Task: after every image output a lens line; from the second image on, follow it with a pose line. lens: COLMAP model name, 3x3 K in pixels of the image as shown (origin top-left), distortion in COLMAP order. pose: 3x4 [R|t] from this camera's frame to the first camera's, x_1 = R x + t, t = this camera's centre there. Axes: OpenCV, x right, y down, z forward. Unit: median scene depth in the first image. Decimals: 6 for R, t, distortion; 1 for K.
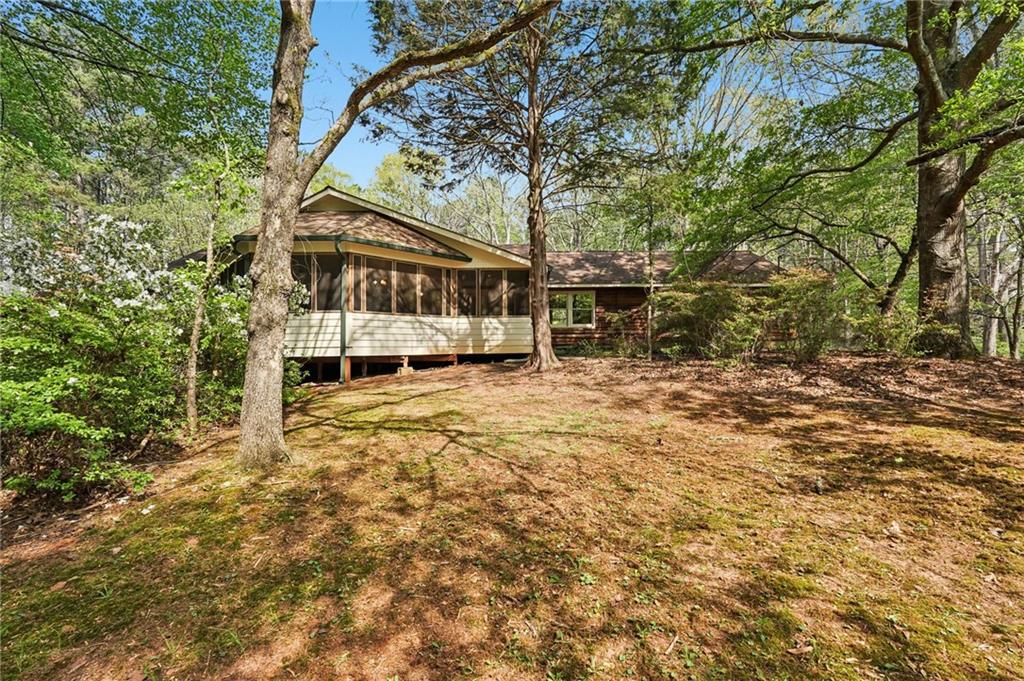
lens RADIAL K [[452.7, 0, 511.5], [0, 452.7, 335.7], [0, 0, 1]] dist [-0.000086, 0.000152]
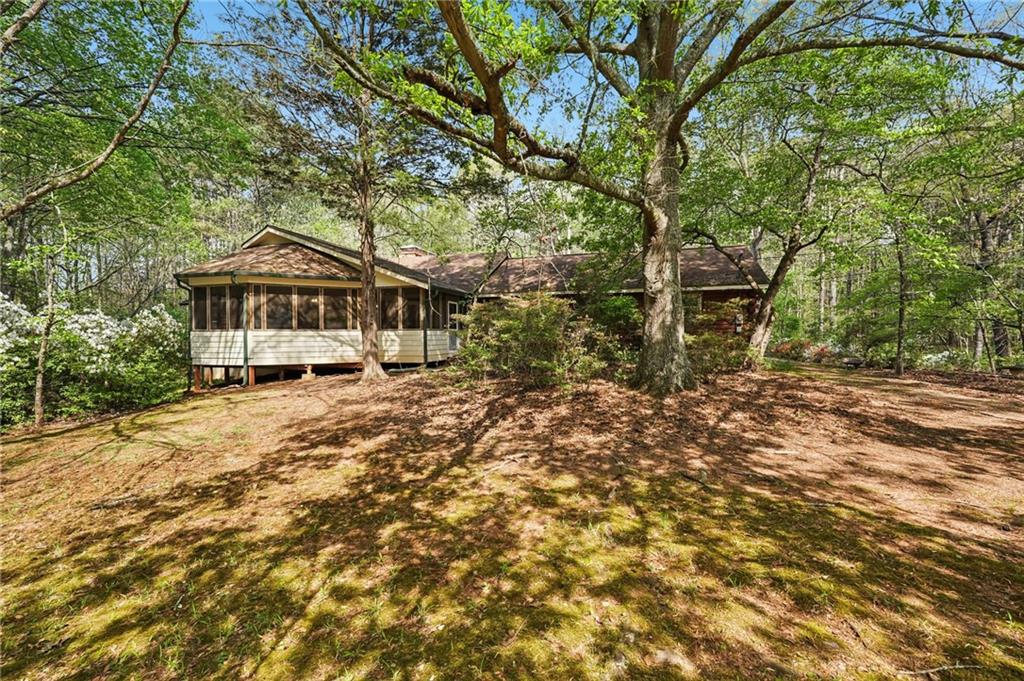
lens RADIAL K [[452.7, 0, 512.1], [0, 452.7, 345.5], [0, 0, 1]] dist [-0.000086, 0.000152]
pose [[0.946187, 0.010156, -0.323460, 0.673537], [0.003990, 0.999065, 0.043039, -0.056086], [0.323595, -0.042013, 0.945263, 0.035107]]
